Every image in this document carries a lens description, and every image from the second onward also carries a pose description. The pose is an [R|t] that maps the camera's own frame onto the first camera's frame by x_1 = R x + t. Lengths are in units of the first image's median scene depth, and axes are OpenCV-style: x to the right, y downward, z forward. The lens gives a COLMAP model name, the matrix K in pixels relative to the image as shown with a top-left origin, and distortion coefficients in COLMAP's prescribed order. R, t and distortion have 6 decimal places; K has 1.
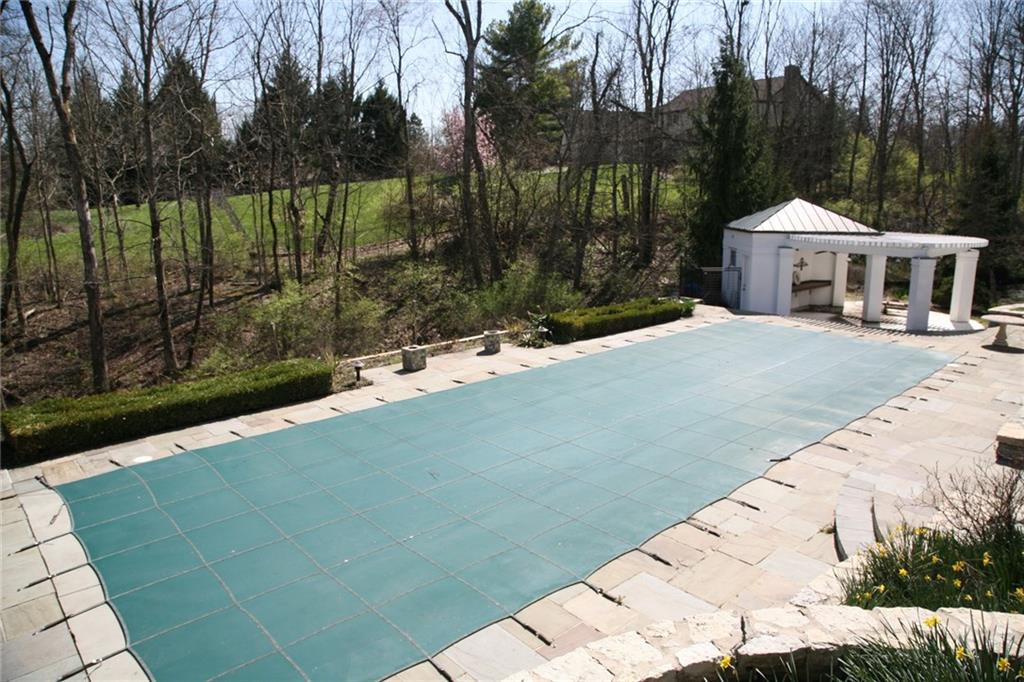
lens RADIAL K [[677.2, 0, 513.0], [0, 677.2, 340.0], [0, 0, 1]] dist [-0.095667, 0.014786]
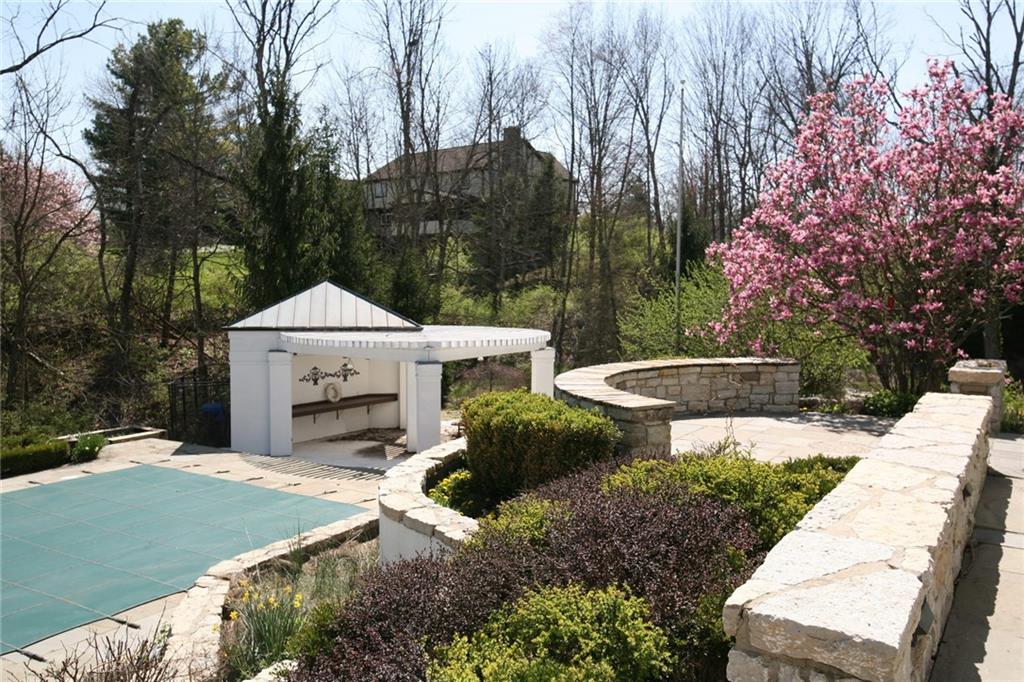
lens RADIAL K [[829.0, 0, 517.7], [0, 829.0, 337.8], [0, 0, 1]] dist [-0.006475, -0.002147]
pose [[0.960377, -0.005138, 0.278656, 0.407112], [0.045624, 0.989240, -0.139004, -0.020610], [-0.274943, 0.146210, 0.950278, 0.107587]]
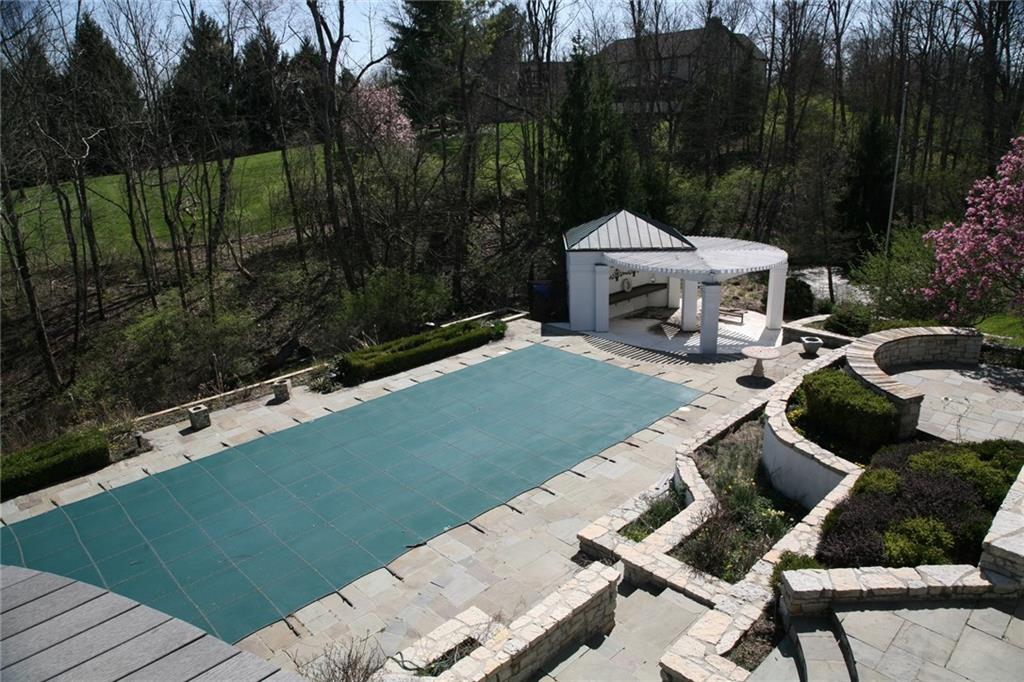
lens RADIAL K [[677.2, 0, 511.2], [0, 677.2, 343.8], [0, 0, 1]] dist [-0.095667, 0.014786]
pose [[0.999192, -0.030914, 0.025690, 0.233594], [0.027993, 0.993846, 0.107174, -0.132069], [-0.028845, -0.106368, 0.993908, -0.078339]]
